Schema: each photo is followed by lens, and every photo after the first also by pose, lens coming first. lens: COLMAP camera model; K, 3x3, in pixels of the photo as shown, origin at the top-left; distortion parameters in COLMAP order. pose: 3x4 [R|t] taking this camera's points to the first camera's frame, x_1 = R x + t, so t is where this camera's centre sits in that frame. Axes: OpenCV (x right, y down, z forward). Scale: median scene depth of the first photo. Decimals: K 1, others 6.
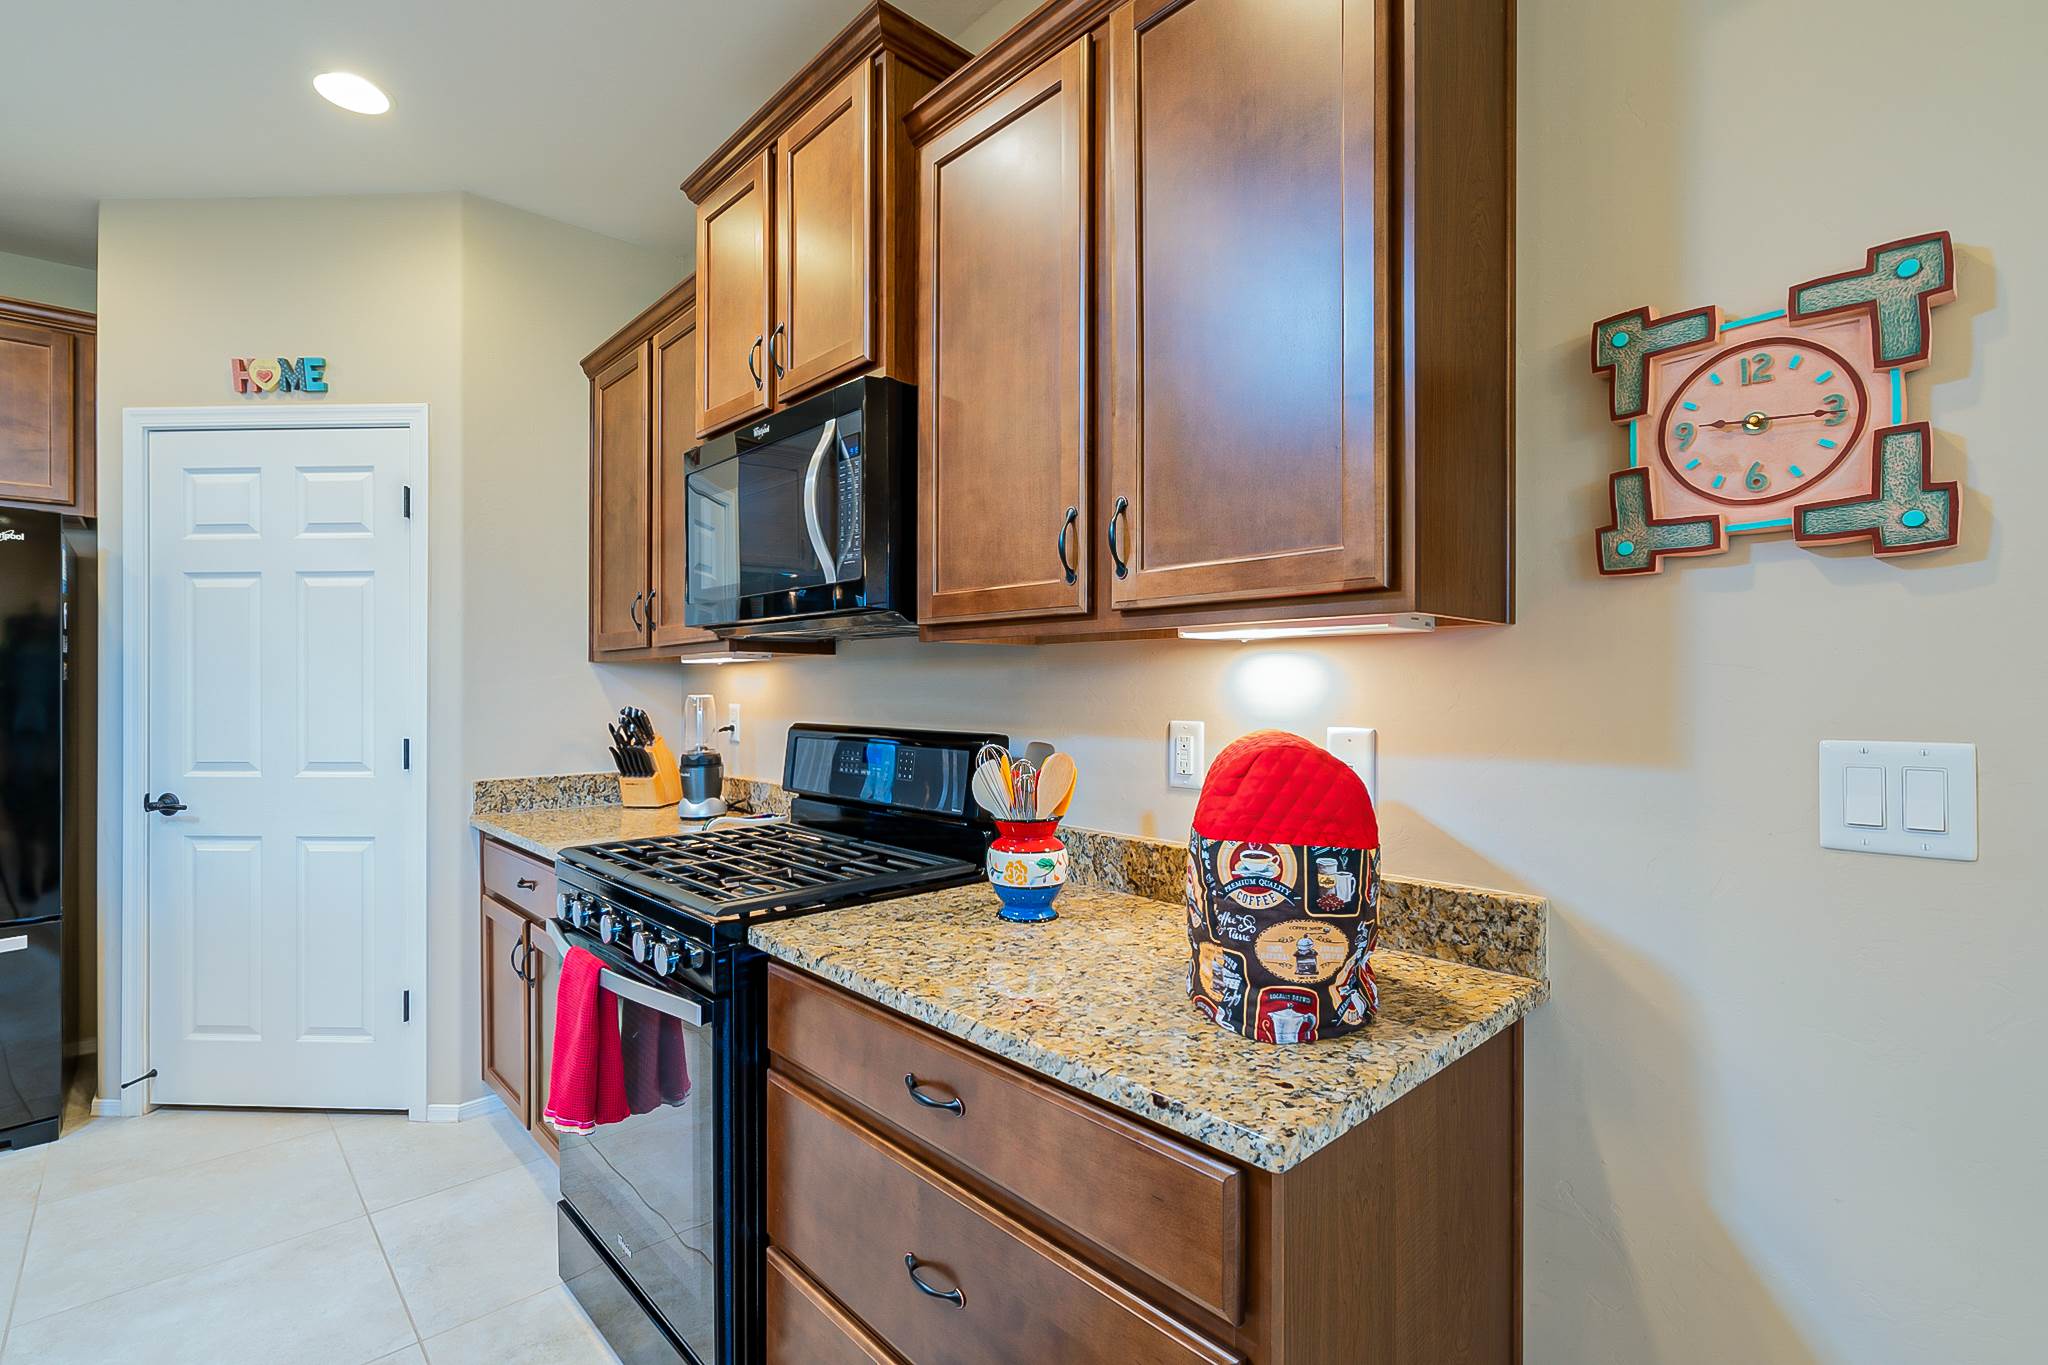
lens RADIAL K [[935.6, 0, 1034.6], [0, 935.6, 687.2], [0, 0, 1]] dist [-0.004581, 0.001124]
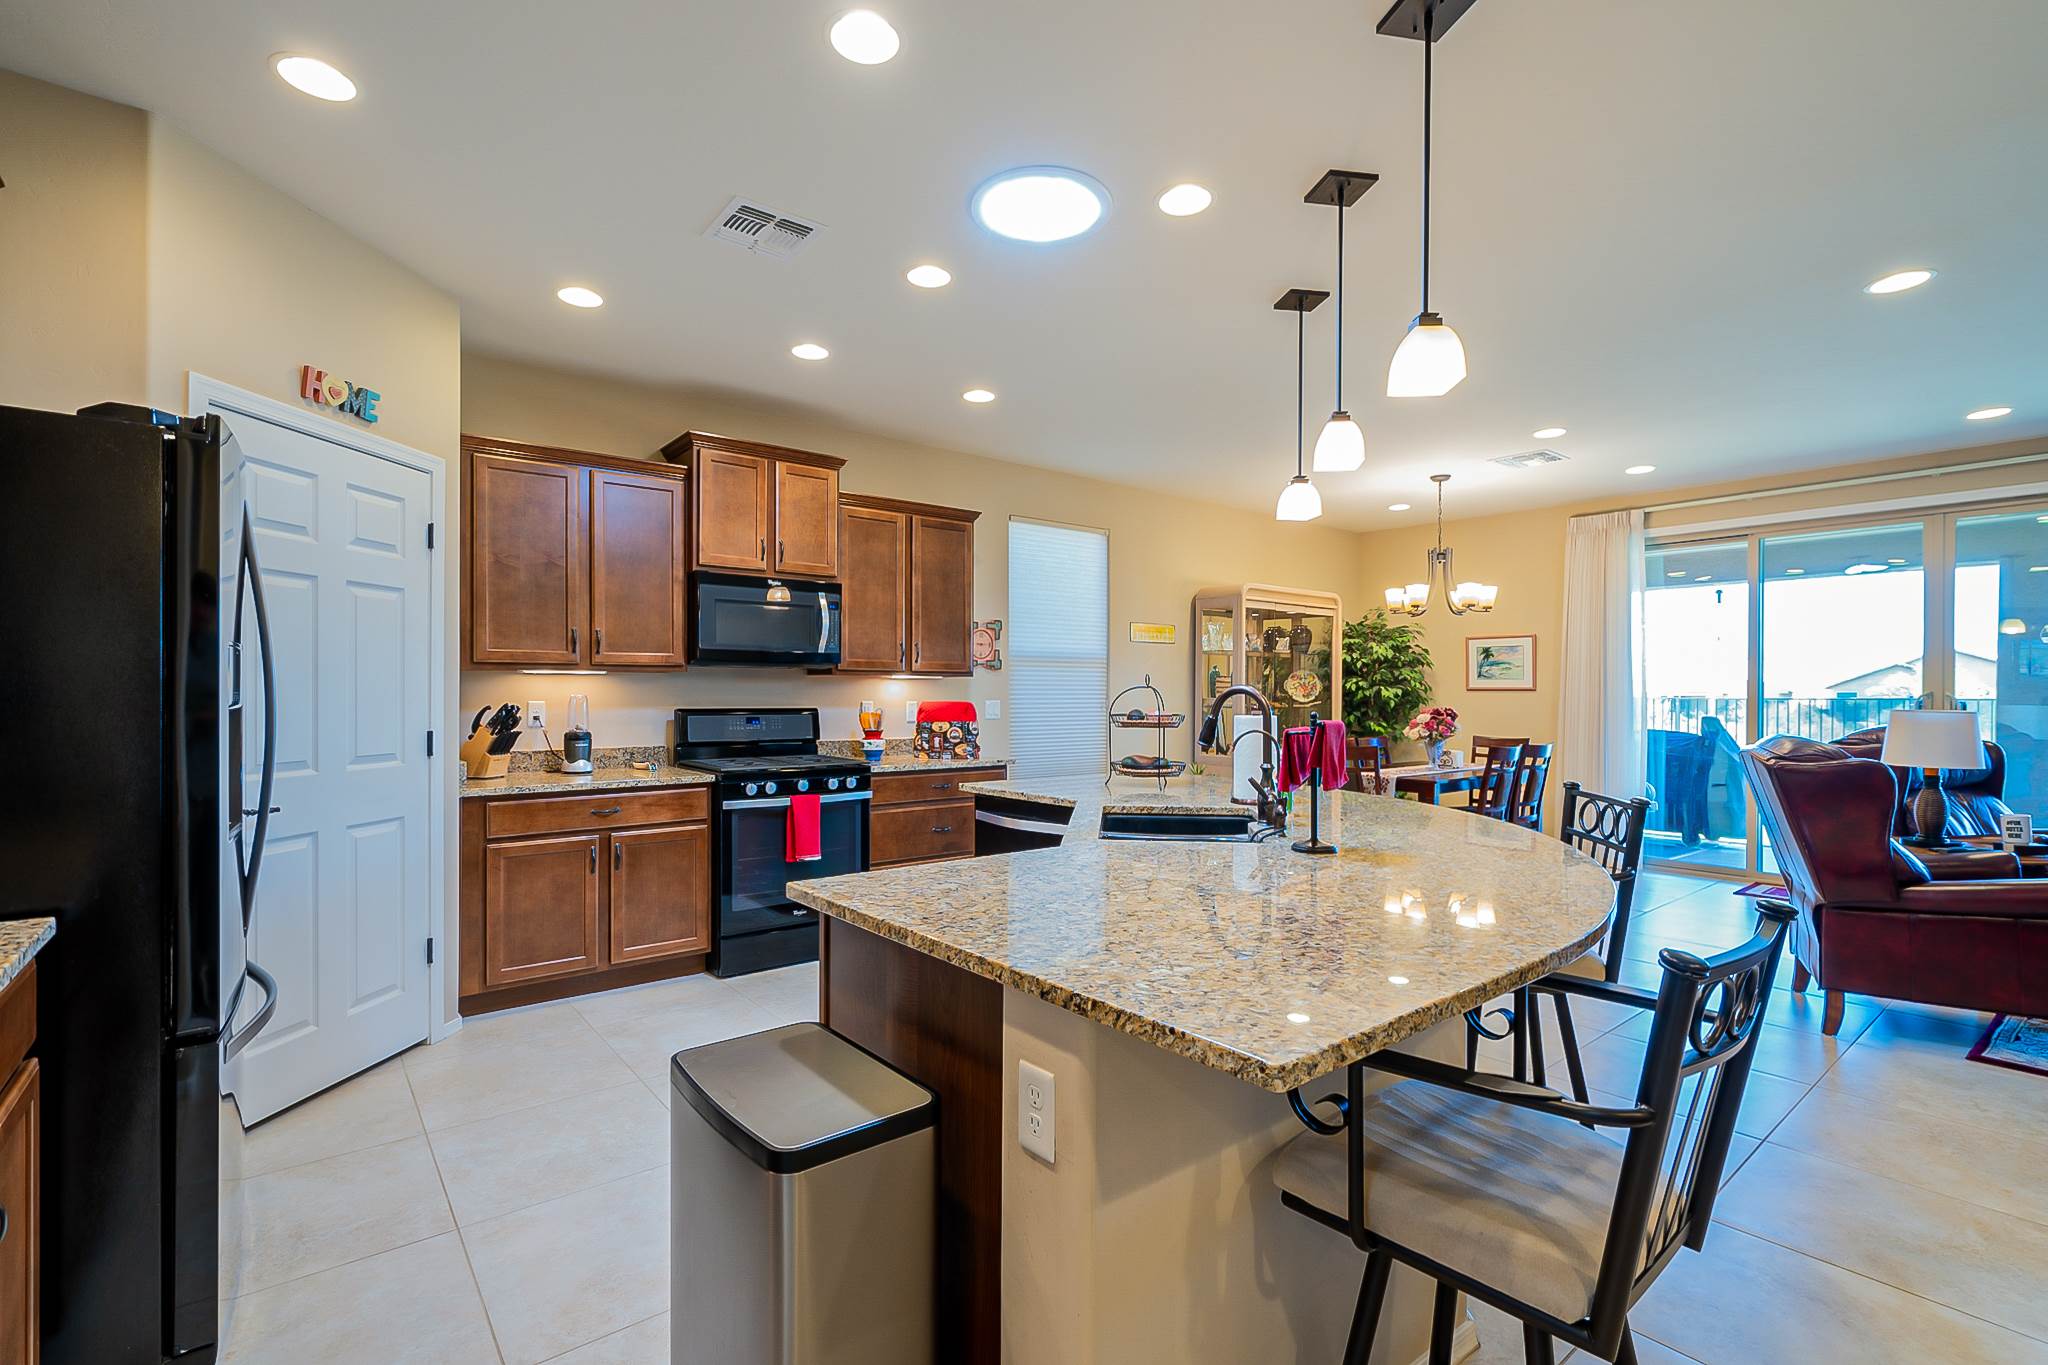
lens RADIAL K [[935.6, 0, 967.4], [0, 935.6, 695.2], [0, 0, 1]] dist [-0.004581, 0.001124]
pose [[0.126411, 0.001911, 0.991976, -1.777174], [-0.005339, 0.999985, -0.001246, 0.005533], [-0.991964, -0.005139, 0.126419, 0.156411]]
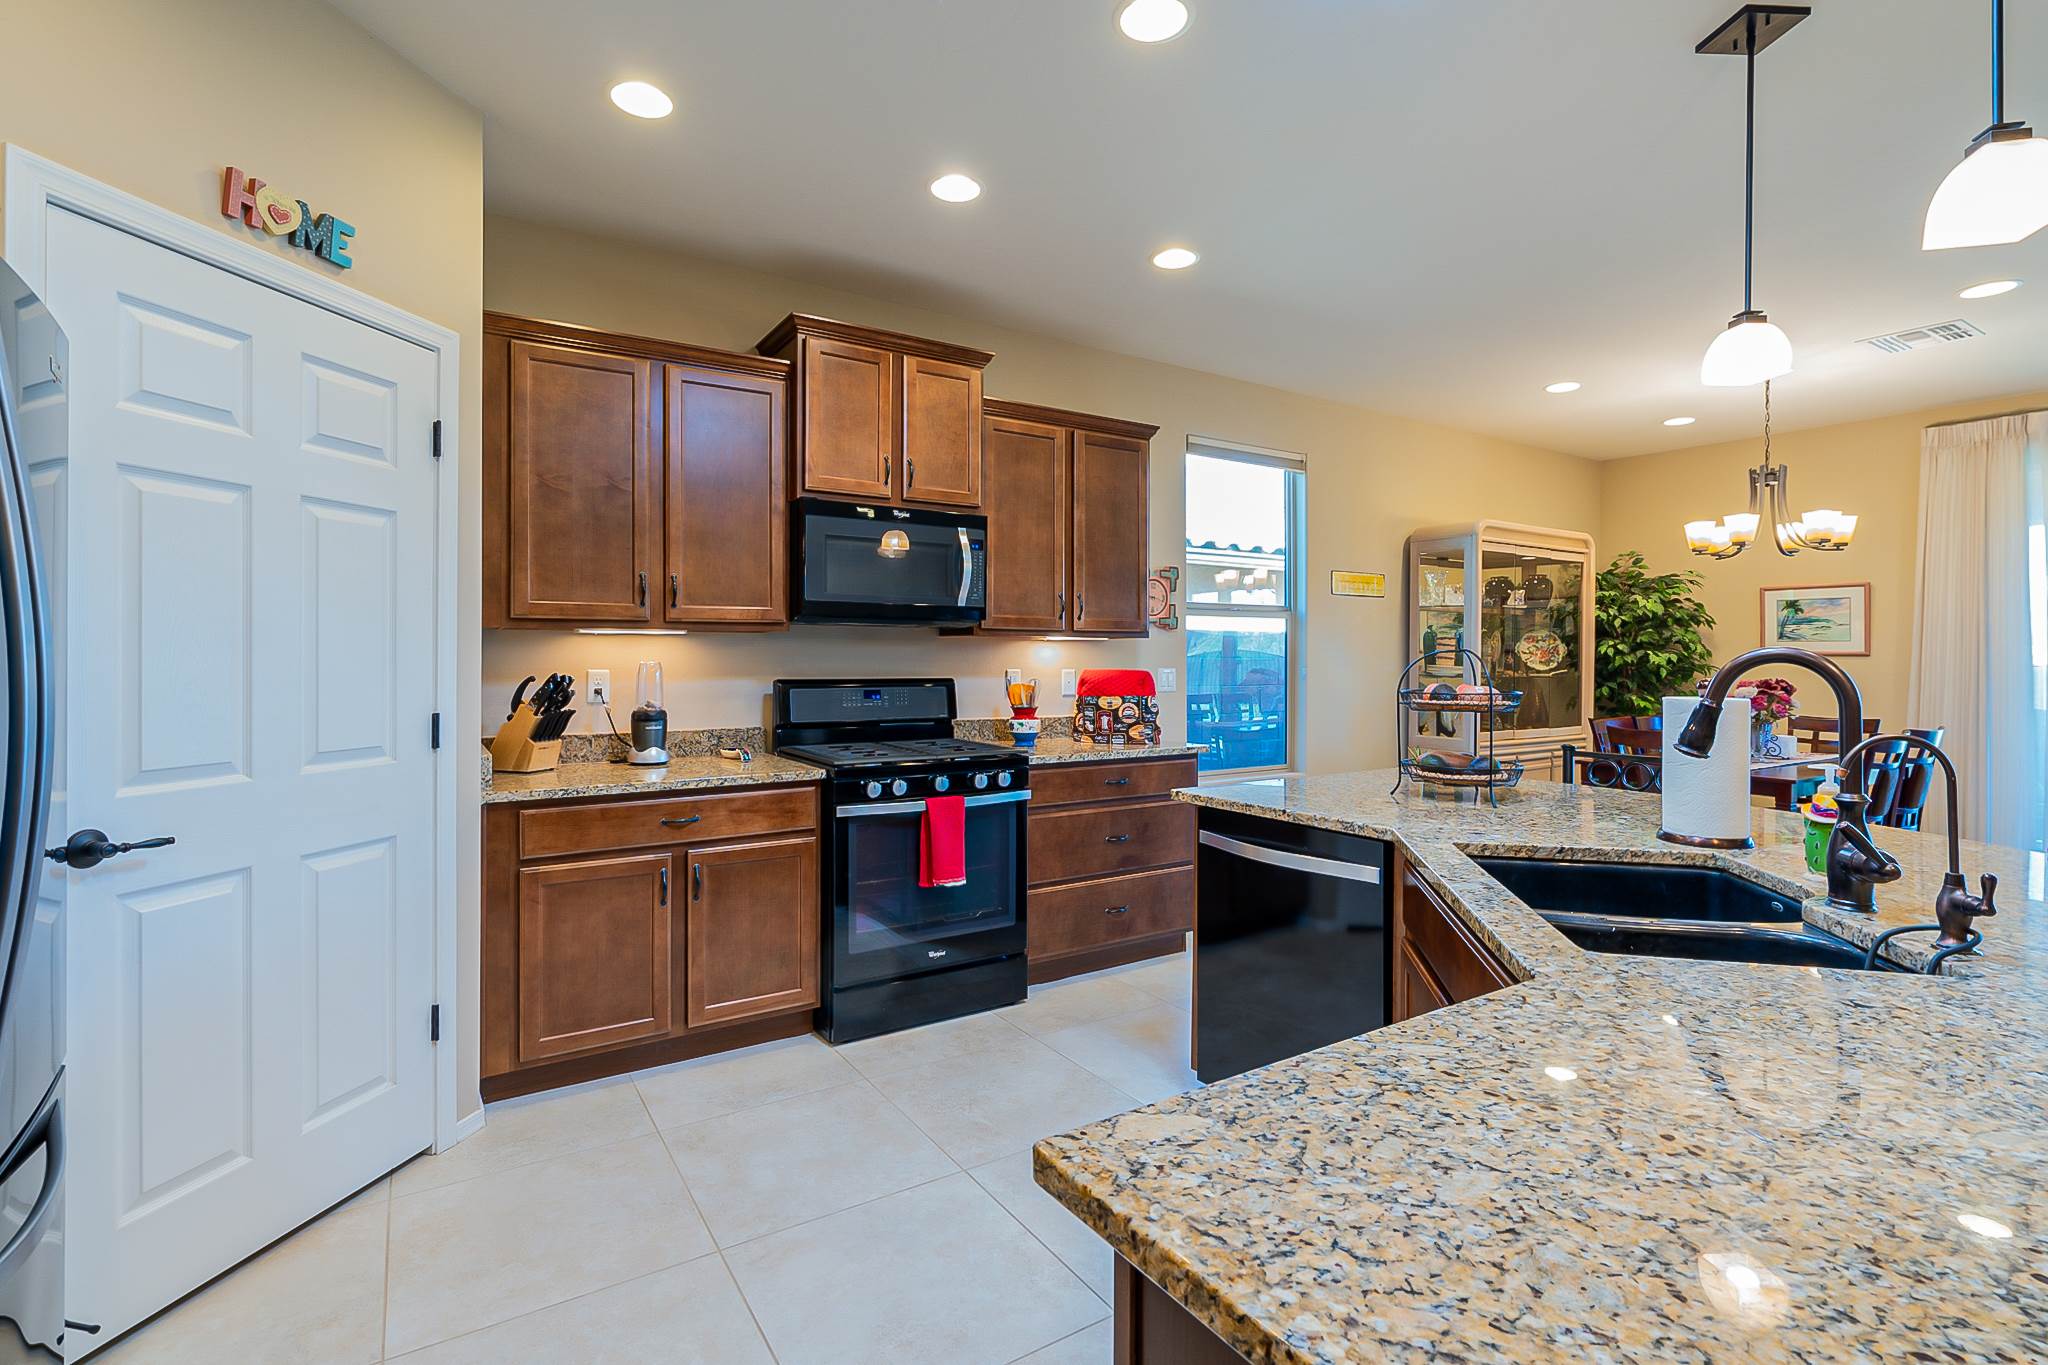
lens RADIAL K [[935.6, 0, 966.9], [0, 935.6, 661.7], [0, 0, 1]] dist [-0.004581, 0.001124]
pose [[0.230980, 0.000572, 0.972958, -1.393015], [-0.005984, 0.999982, 0.000832, 0.003178], [-0.972940, -0.006014, 0.230979, 0.323583]]
